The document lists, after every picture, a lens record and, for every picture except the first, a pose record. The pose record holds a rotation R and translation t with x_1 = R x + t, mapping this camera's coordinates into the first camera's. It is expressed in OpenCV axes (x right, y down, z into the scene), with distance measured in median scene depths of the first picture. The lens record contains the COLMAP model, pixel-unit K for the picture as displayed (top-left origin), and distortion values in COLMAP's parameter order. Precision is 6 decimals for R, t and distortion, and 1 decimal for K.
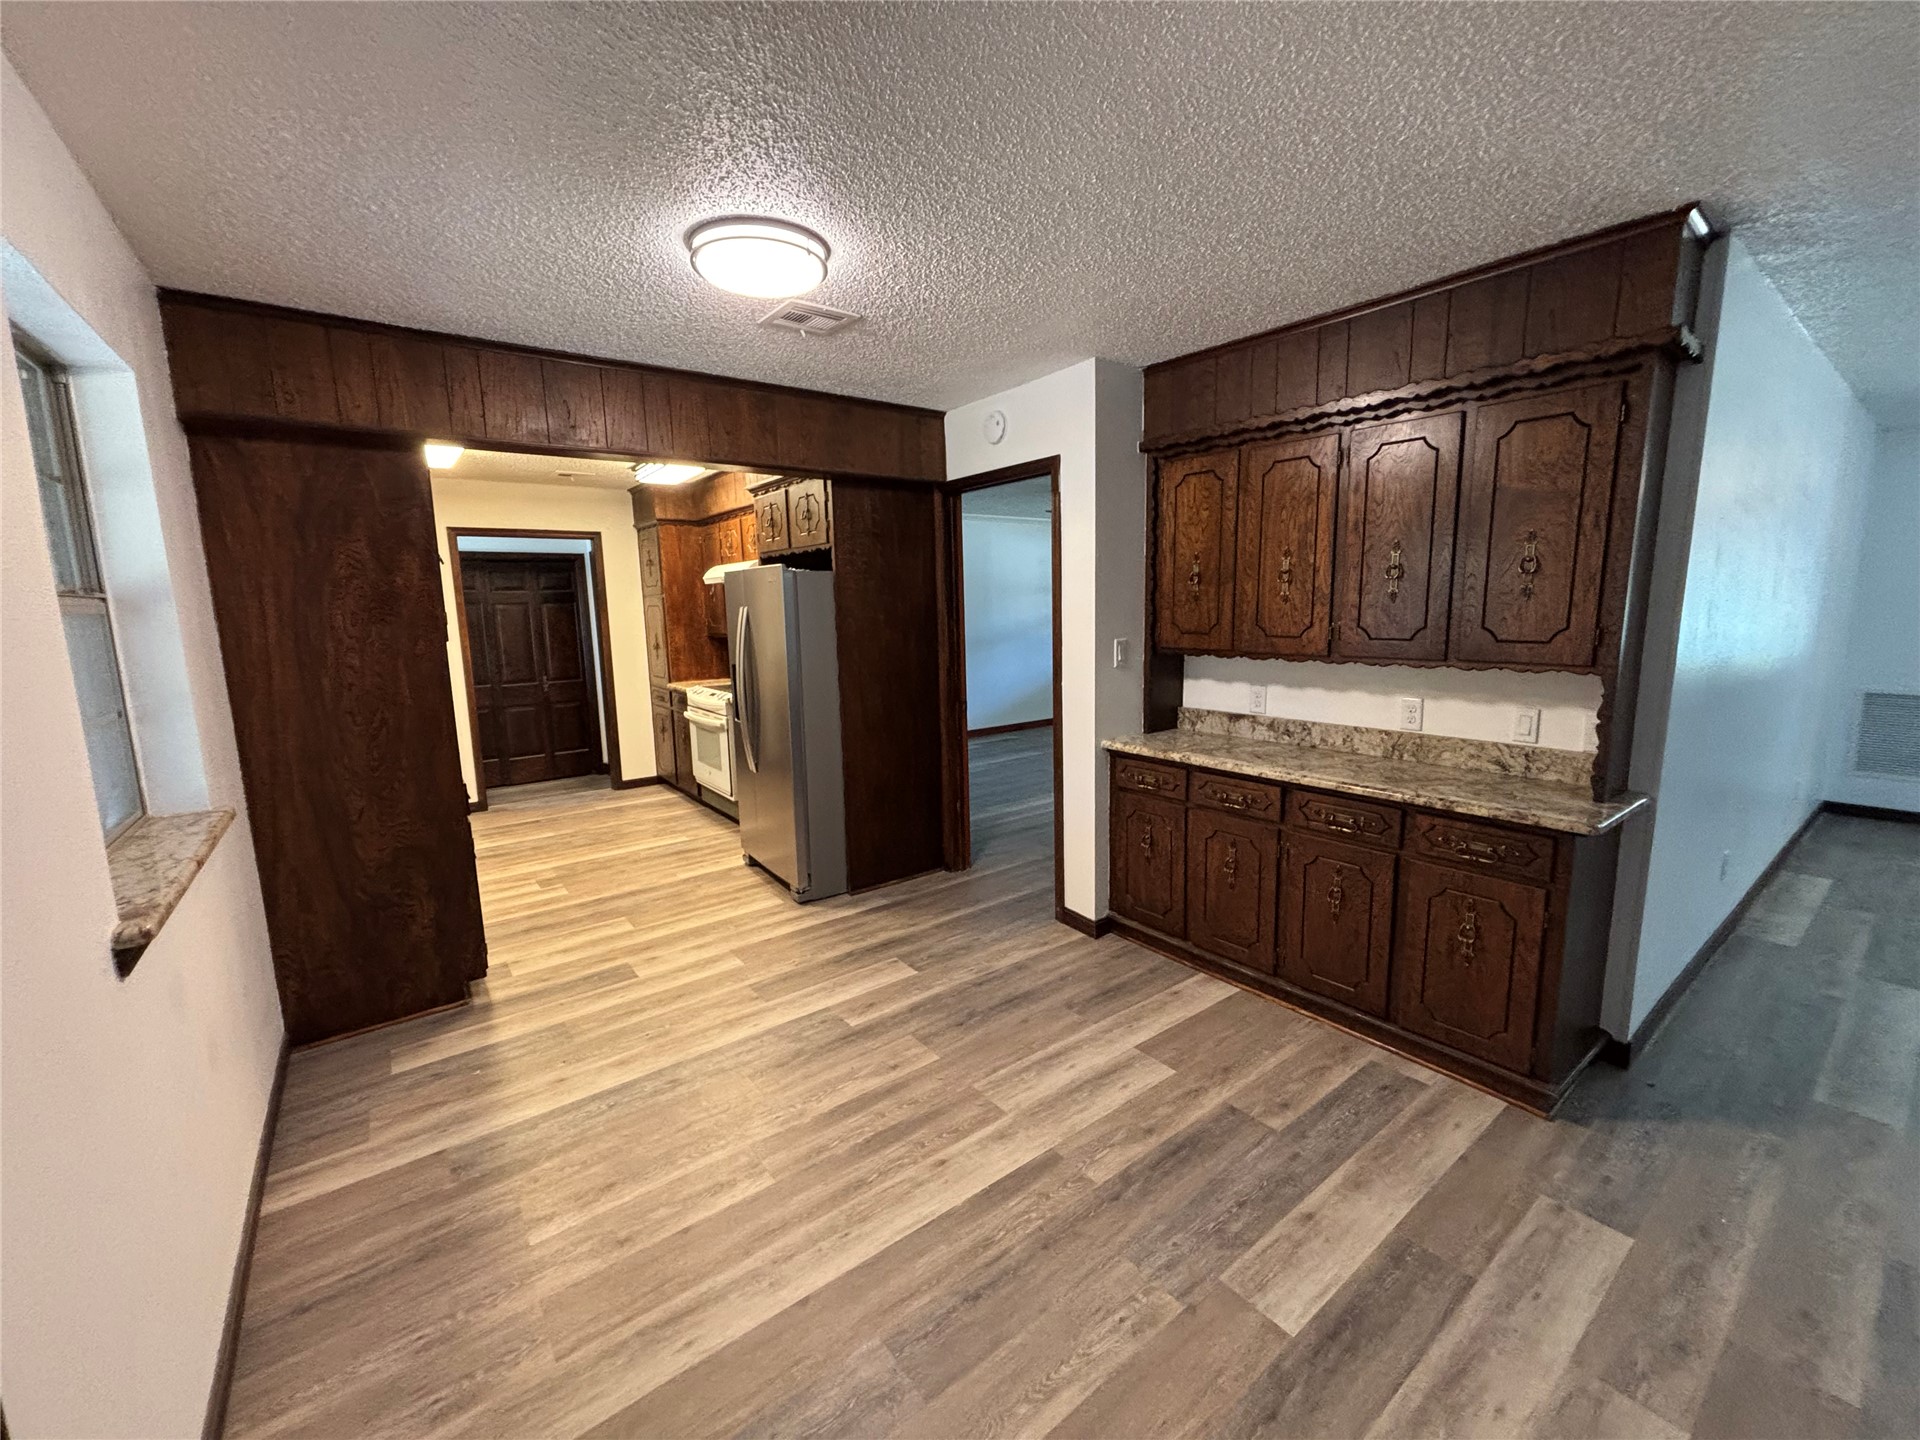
lens RADIAL K [[780.8, 0, 960.0], [0, 780.8, 720.0], [0, 0, 1]] dist [-0.002681, -0.000242]
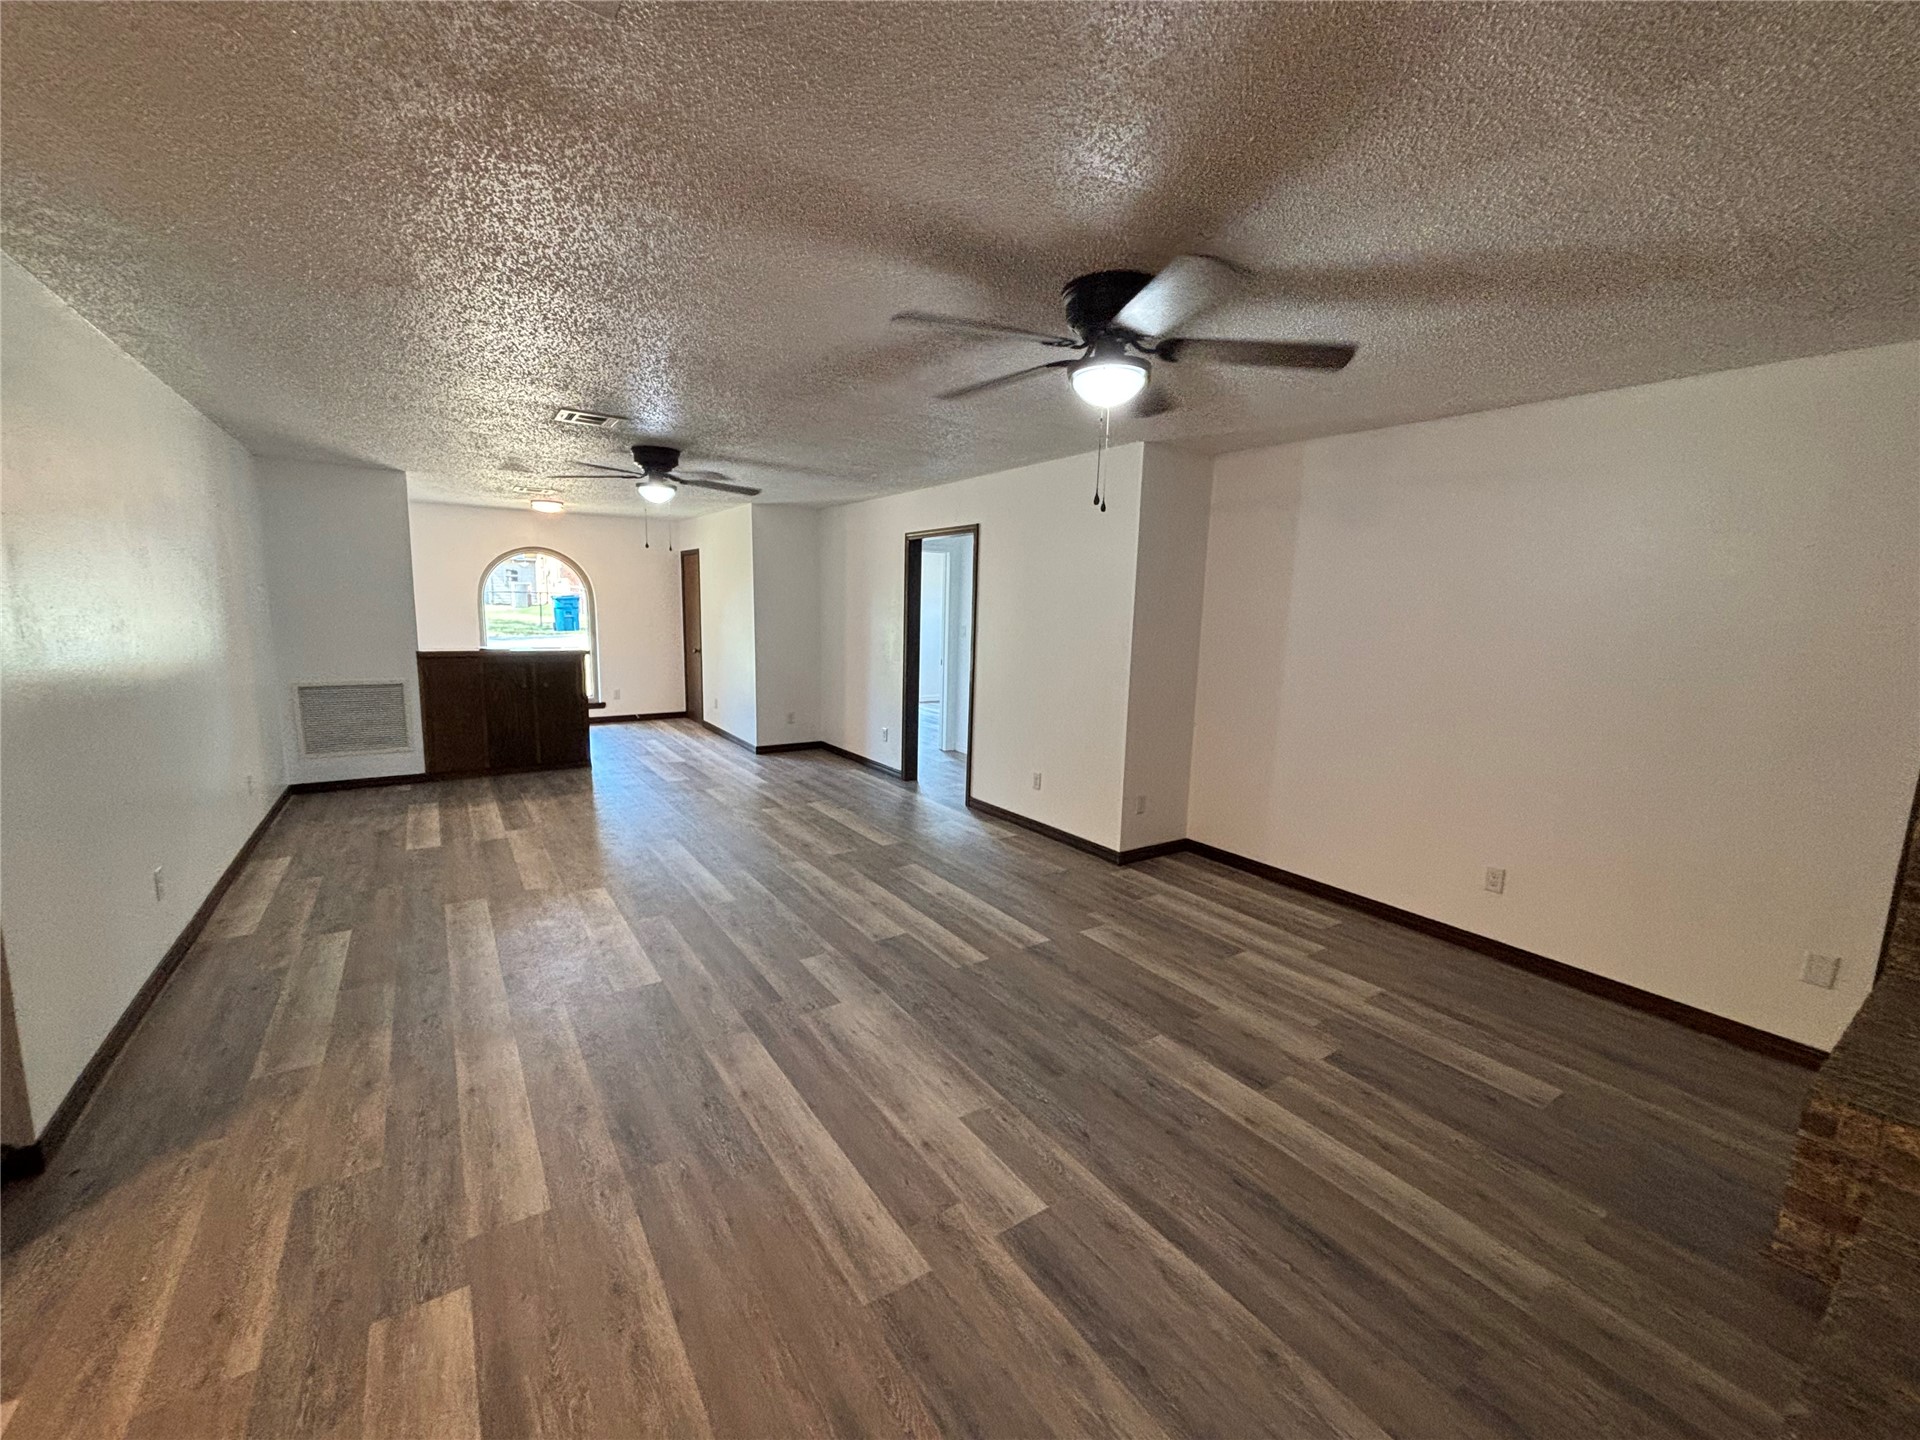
lens RADIAL K [[770.0, 0, 950.8], [0, 770.0, 716.1], [0, 0, 1]] dist [-0.011564, -0.000148]
pose [[0.054654, -0.123712, 0.990812, 0.141207], [0.128366, 0.984931, 0.115897, -0.001214], [-0.990220, 0.120853, 0.069711, -0.066191]]
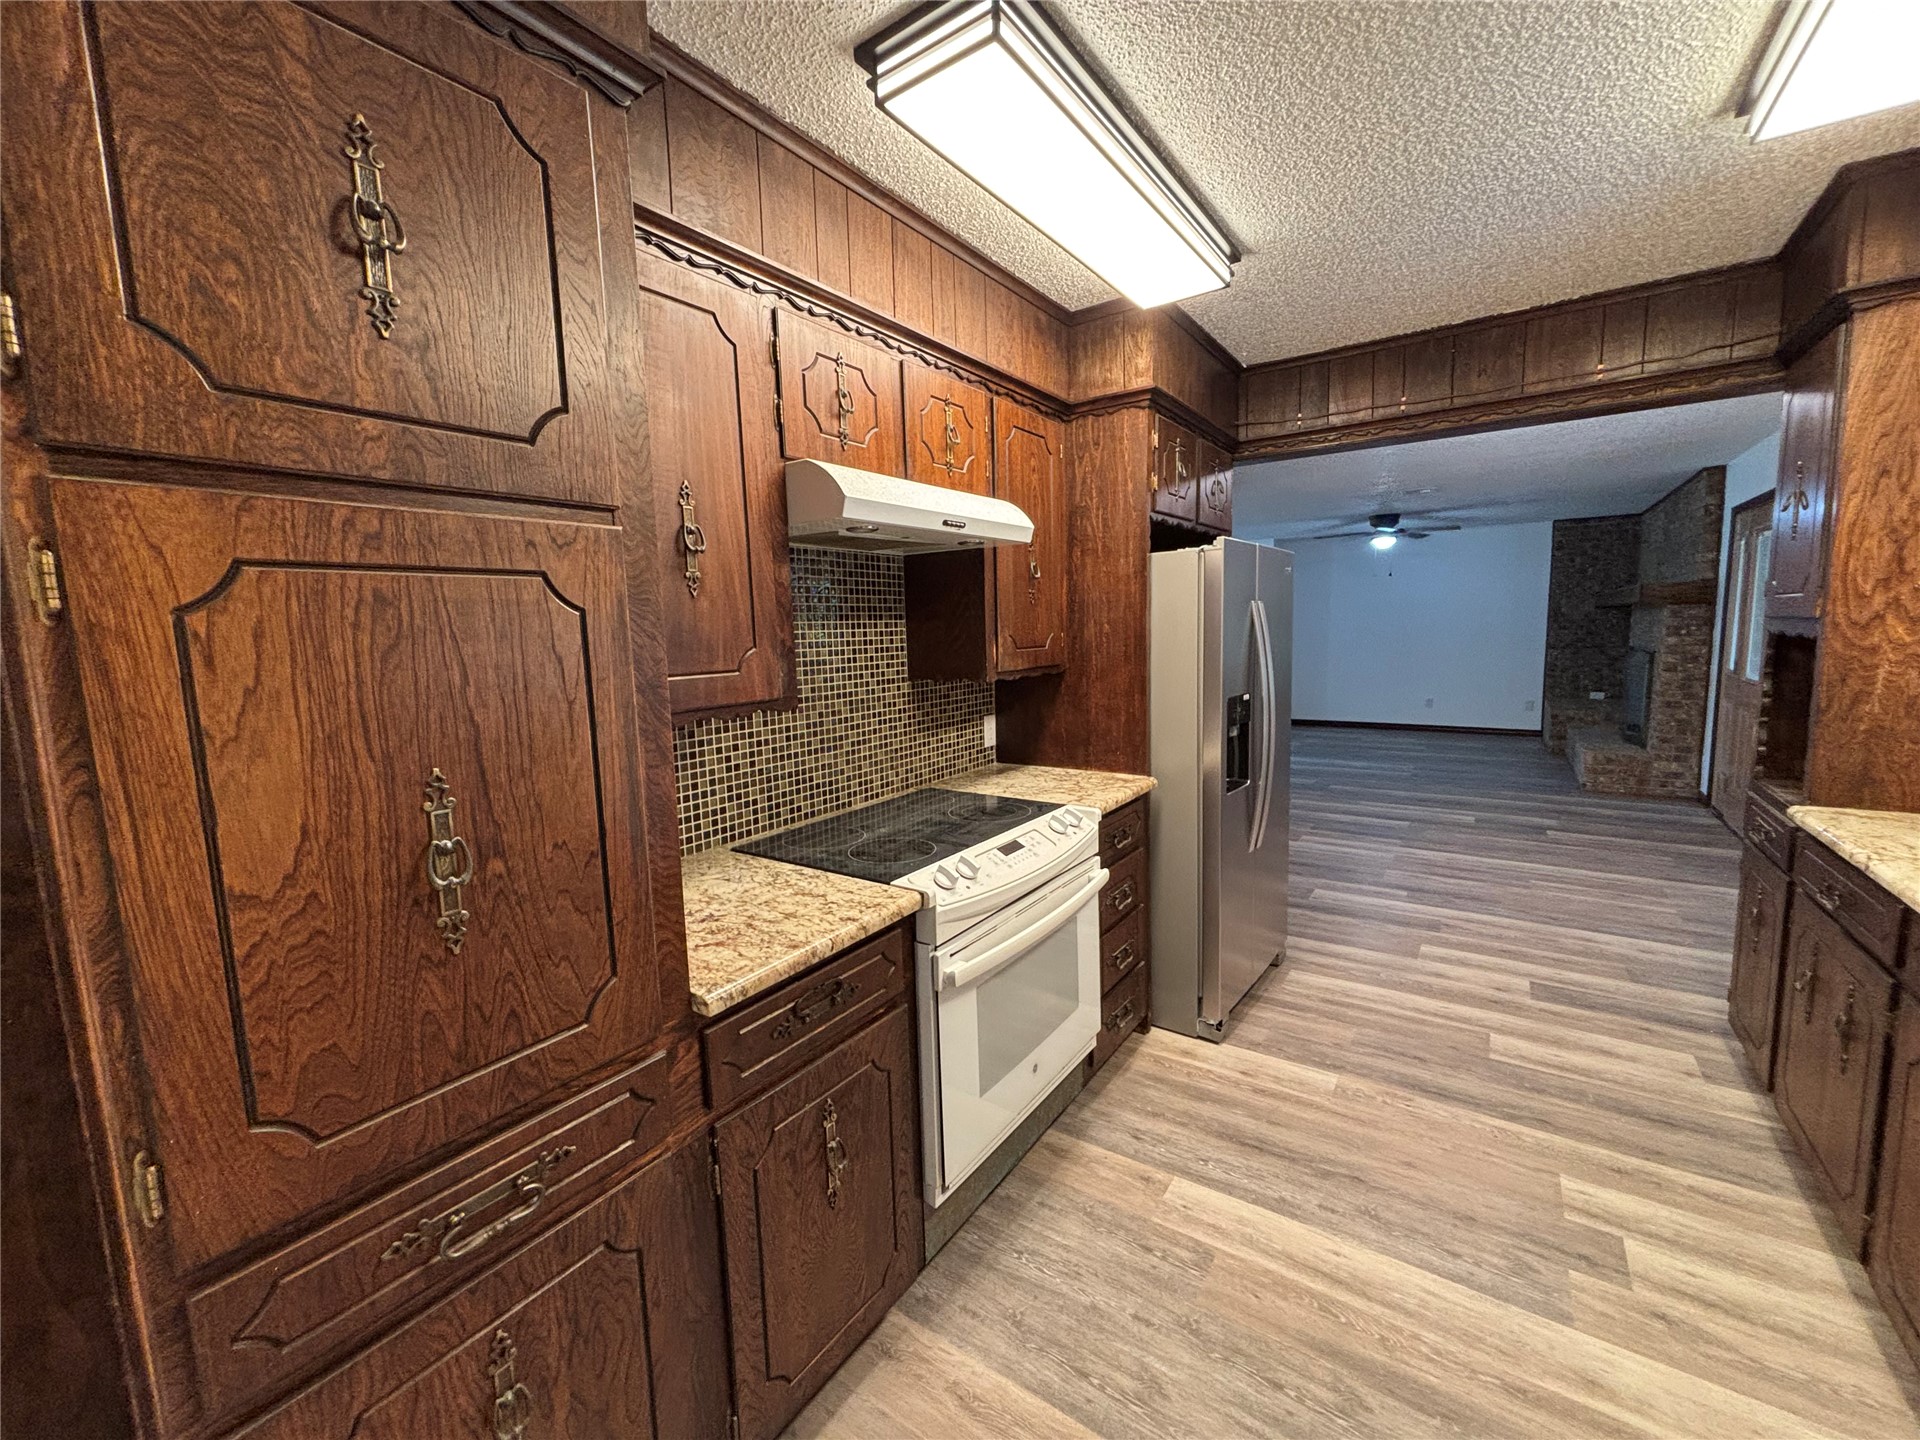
lens RADIAL K [[776.0, 0, 956.5], [0, 776.0, 720.3], [0, 0, 1]] dist [-0.003660, 0.003525]
pose [[-0.308758, -0.081793, 0.947617, -1.178383], [0.183220, 0.972521, 0.143640, -0.270047], [-0.933327, 0.217973, -0.285288, 2.049586]]
